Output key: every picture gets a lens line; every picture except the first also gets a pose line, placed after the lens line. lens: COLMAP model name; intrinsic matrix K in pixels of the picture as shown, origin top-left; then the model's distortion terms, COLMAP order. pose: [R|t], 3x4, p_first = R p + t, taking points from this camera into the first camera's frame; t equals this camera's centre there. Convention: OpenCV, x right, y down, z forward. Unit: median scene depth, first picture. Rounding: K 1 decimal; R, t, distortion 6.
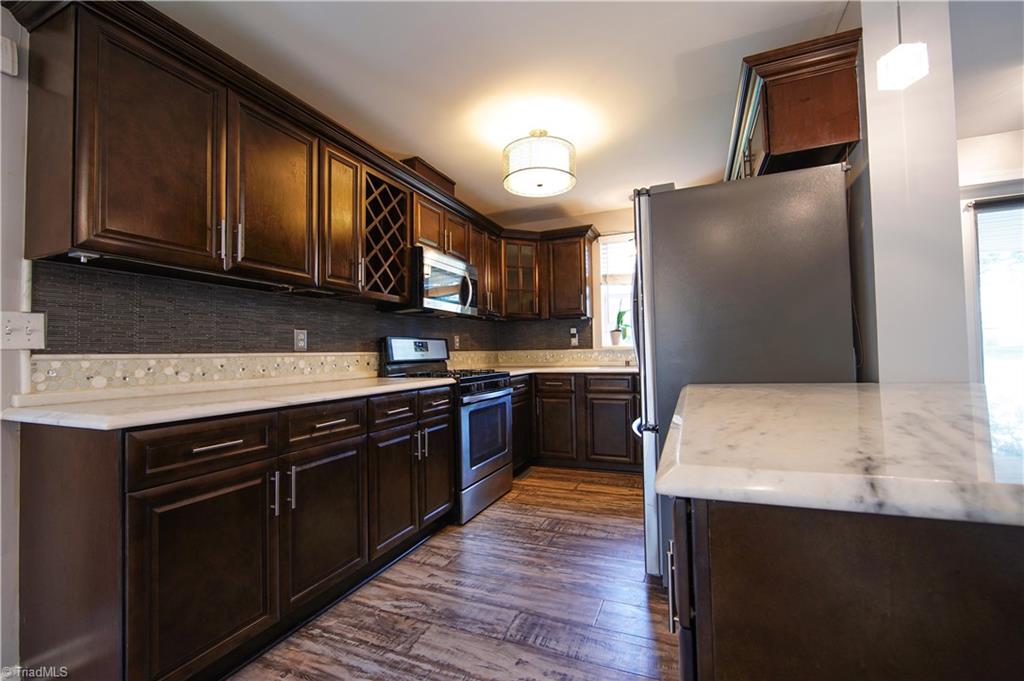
lens RADIAL K [[435.6, 0, 509.1], [0, 435.6, 341.4], [0, 0, 1]] dist [-0.000140, -0.000109]
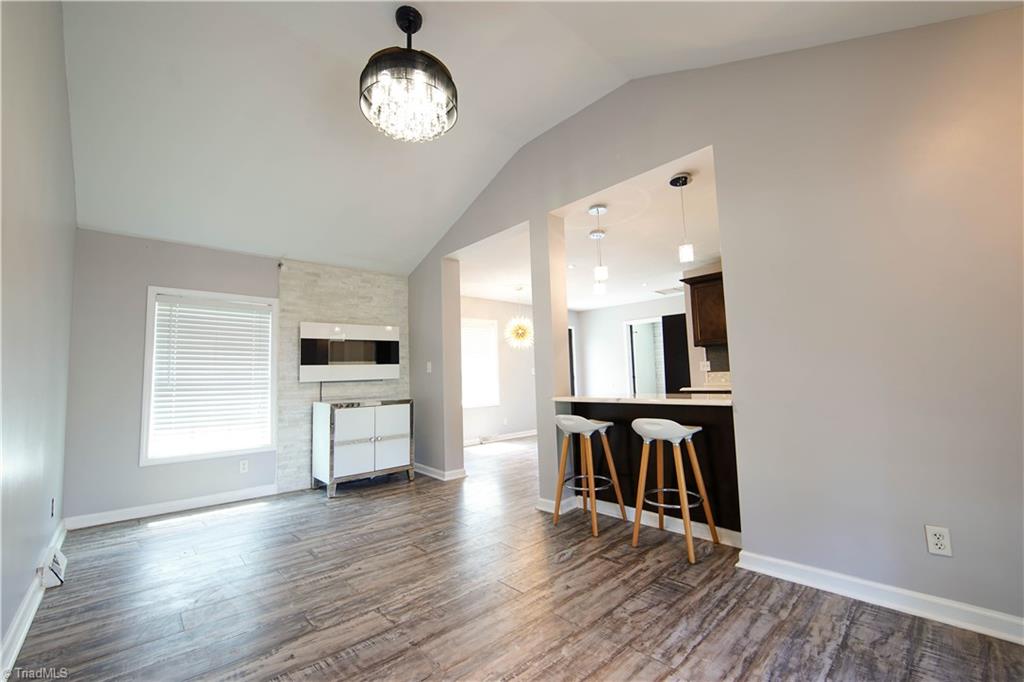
lens RADIAL K [[420.8, 0, 508.3], [0, 420.8, 342.5], [0, 0, 1]] dist [-0.009716, 0.000849]
pose [[-0.412884, -0.046544, -0.909593, 1.518601], [0.066042, 0.994534, -0.080869, -0.024277], [0.908386, -0.093461, -0.407554, 0.476465]]
